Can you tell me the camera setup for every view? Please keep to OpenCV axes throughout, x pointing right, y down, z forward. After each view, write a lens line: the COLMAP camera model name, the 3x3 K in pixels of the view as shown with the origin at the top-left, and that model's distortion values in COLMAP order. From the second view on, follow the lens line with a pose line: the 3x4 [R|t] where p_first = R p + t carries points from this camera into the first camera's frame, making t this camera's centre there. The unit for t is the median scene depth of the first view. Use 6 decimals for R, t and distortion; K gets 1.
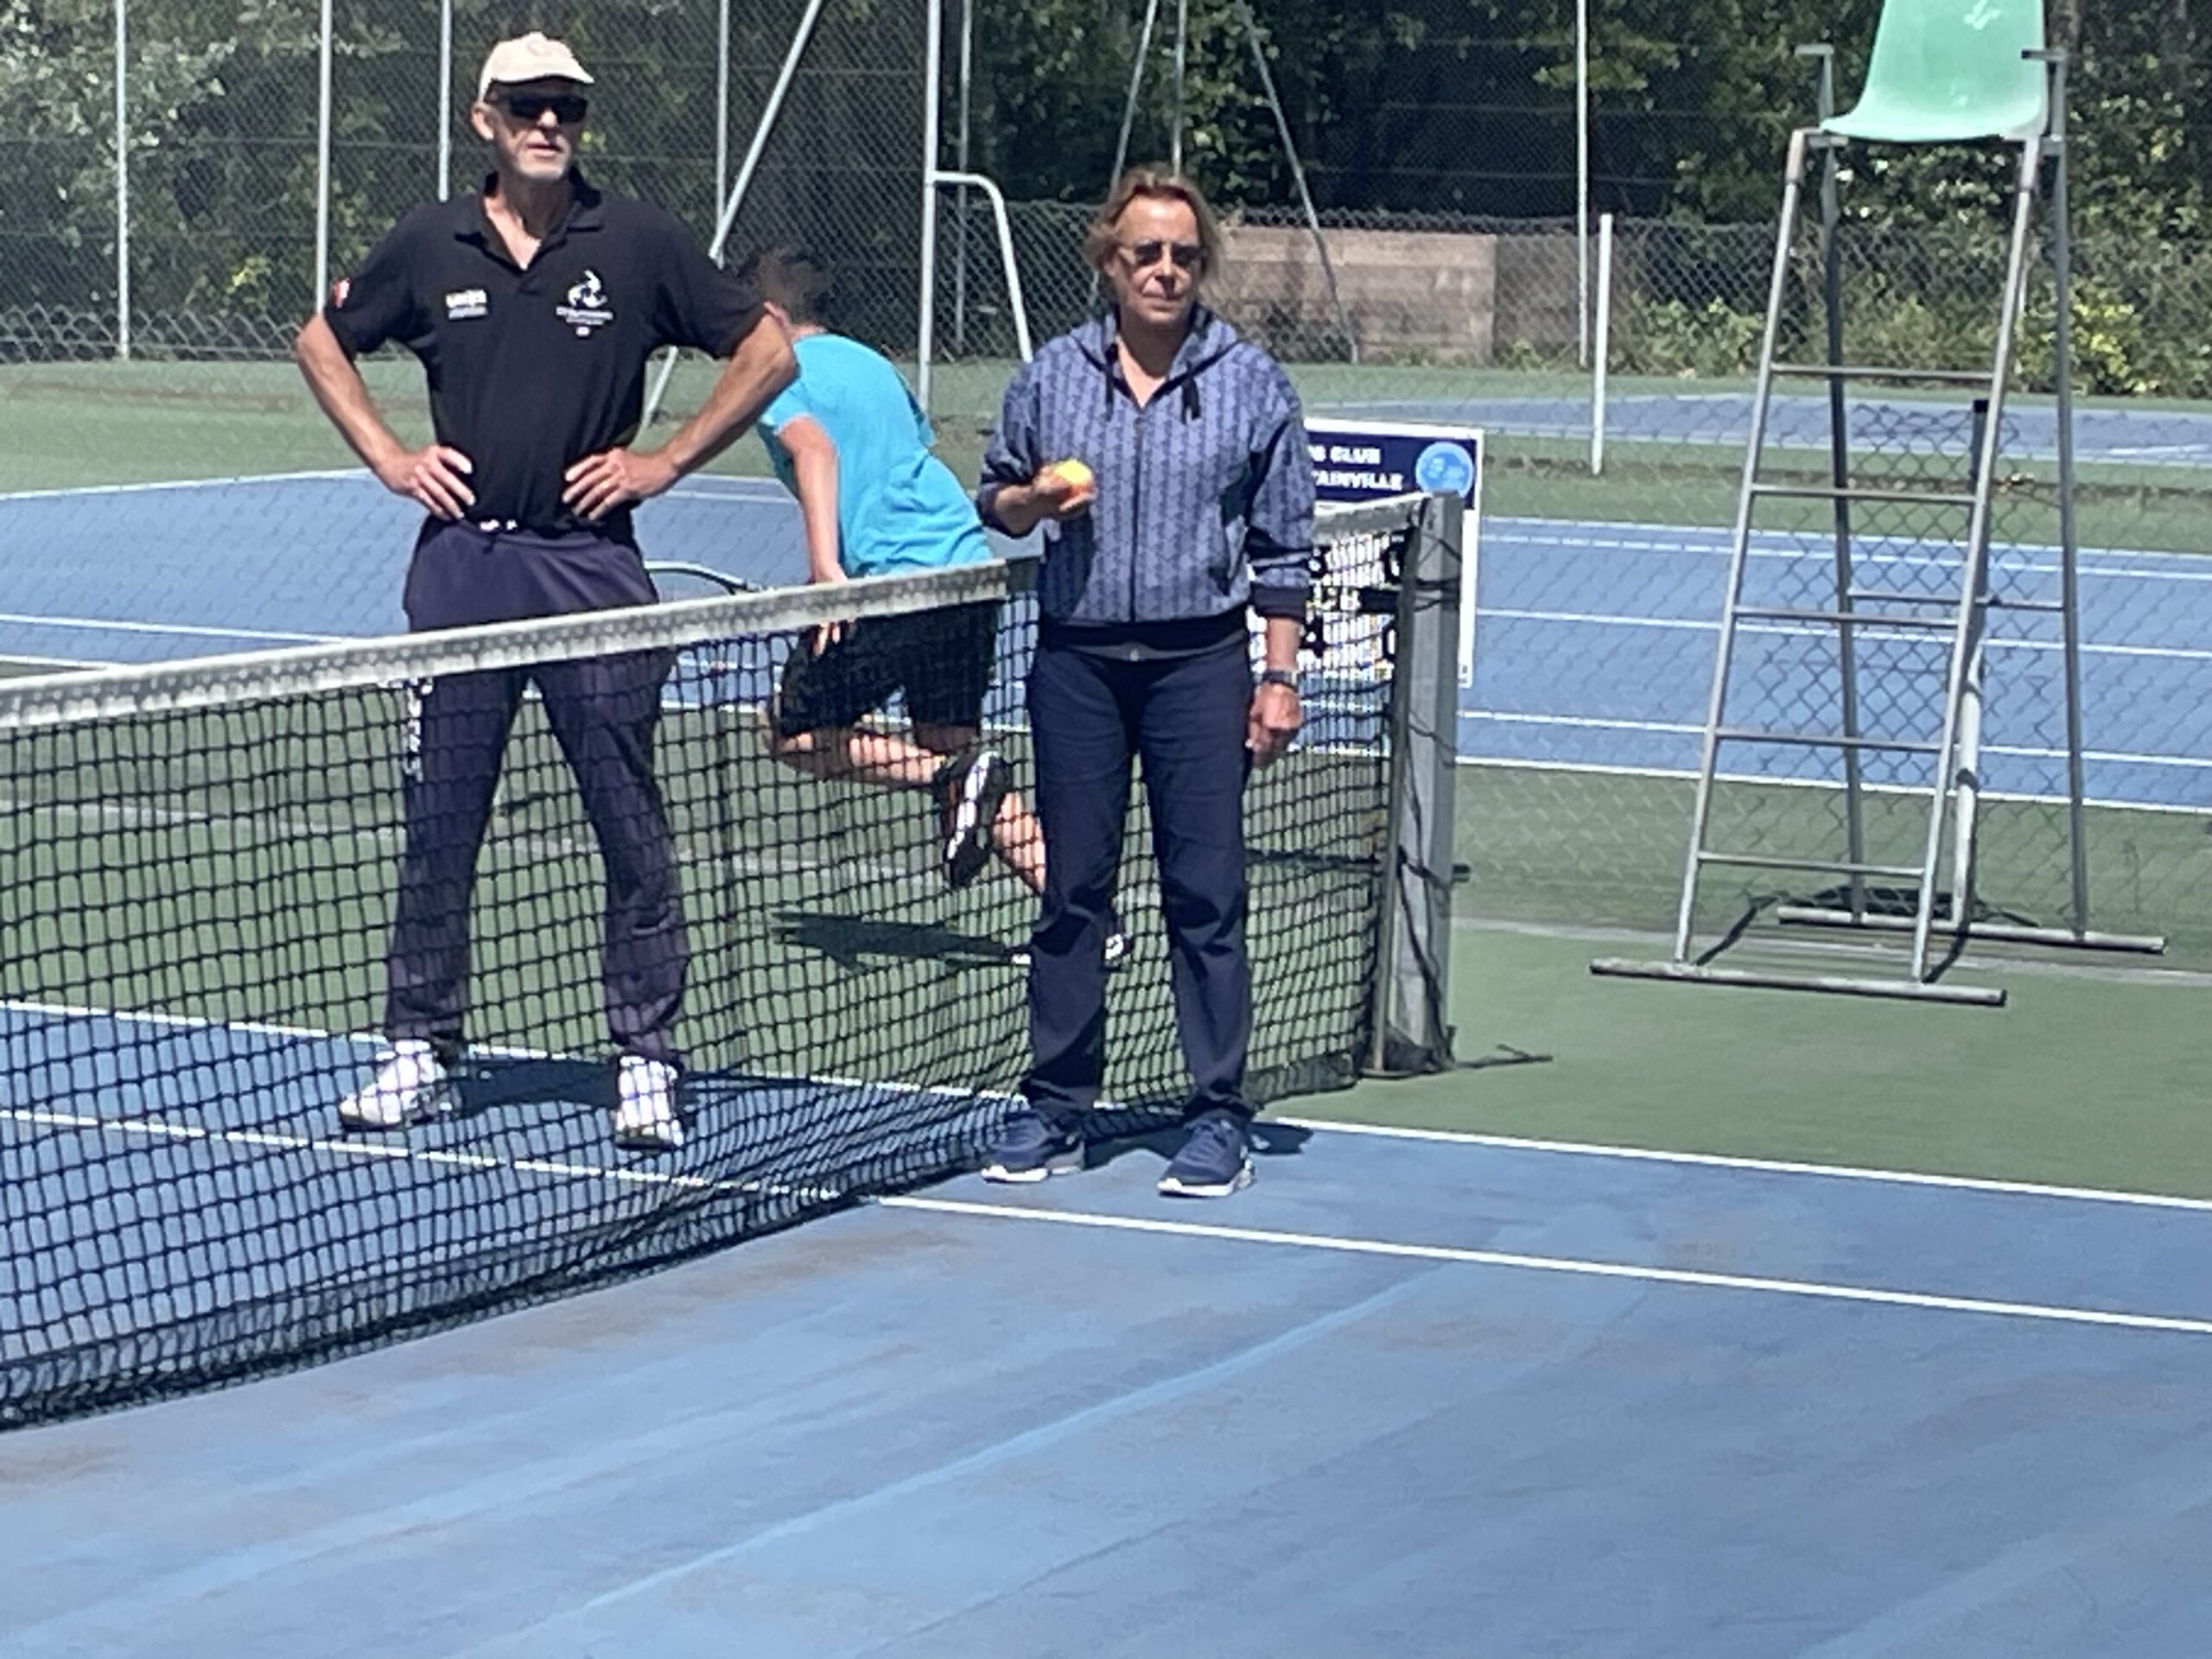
lens RADIAL K [[7328.7, 0, 1106.0], [0, 7328.7, 829.5], [0, 0, 1]] dist [-0.474743, -0.535778]
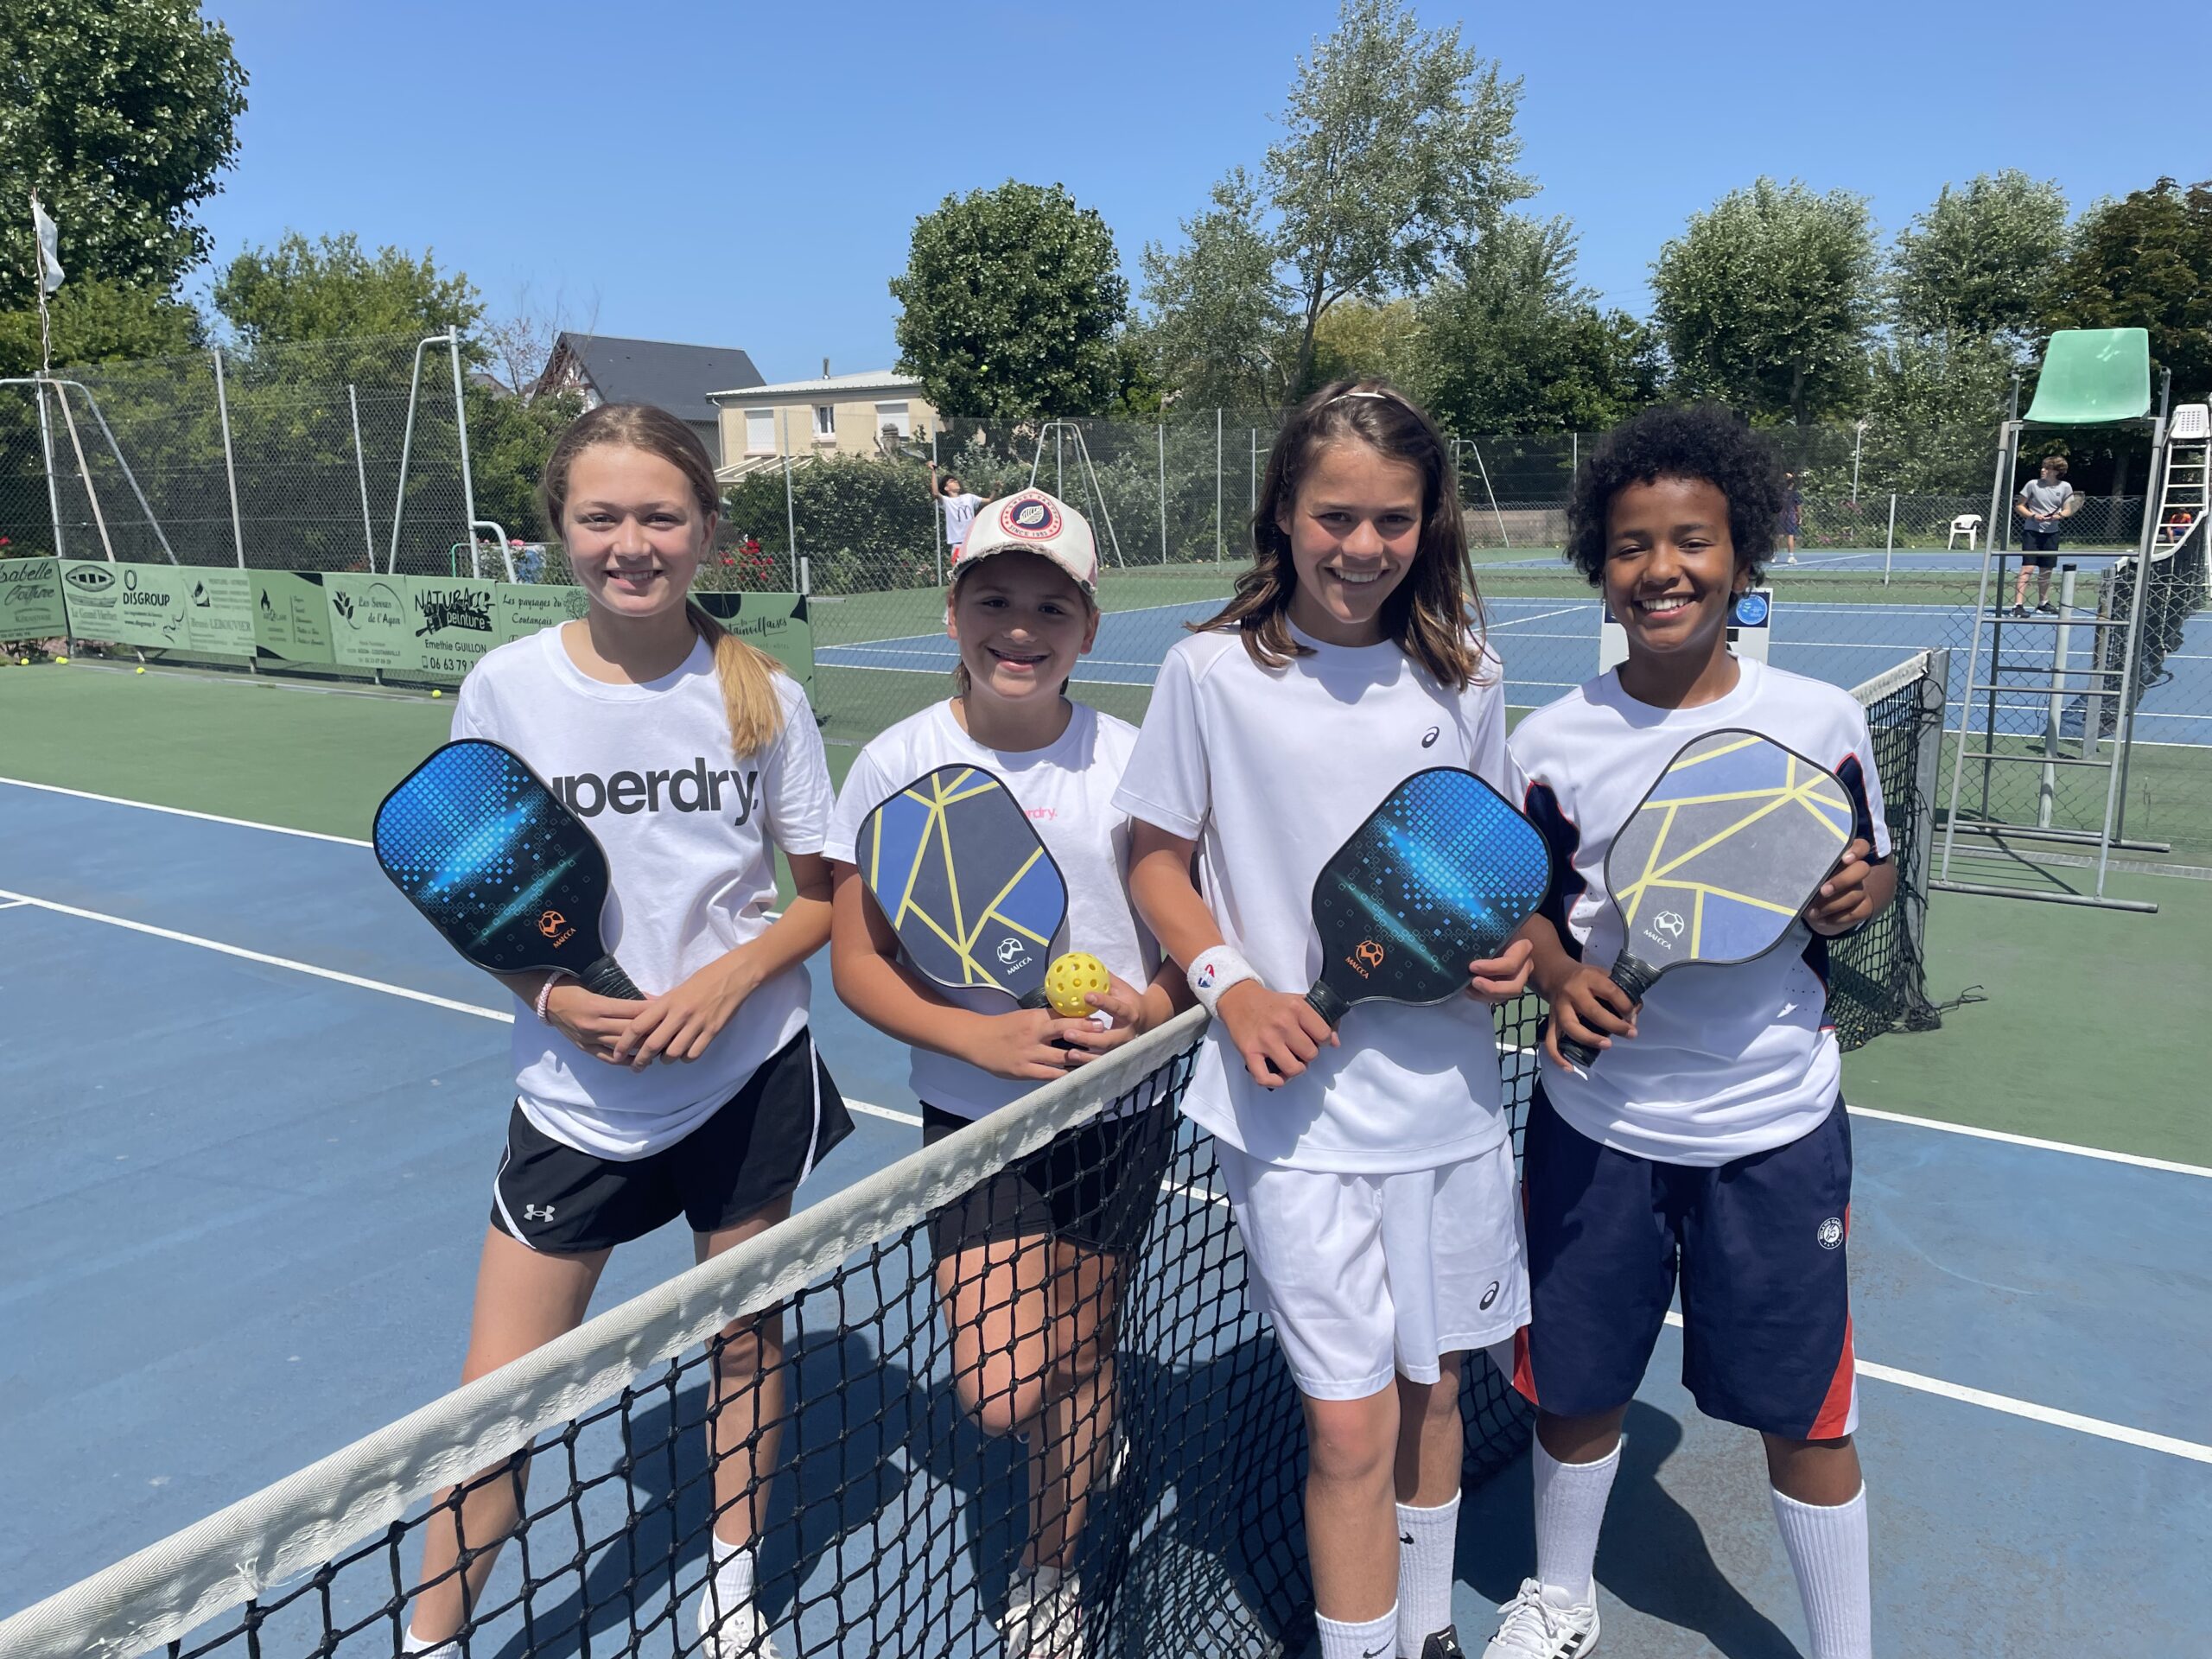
lens RADIAL K [[1674.9, 0, 1106.0], [0, 1674.9, 829.5], [0, 0, 1]] dist [0.012413, 0.003114]
pose [[0.982921, -0.018453, -0.183099, -0.016807], [0.036169, 0.994925, 0.093895, -0.014610], [0.180437, -0.098914, 0.978600, 0.194121]]
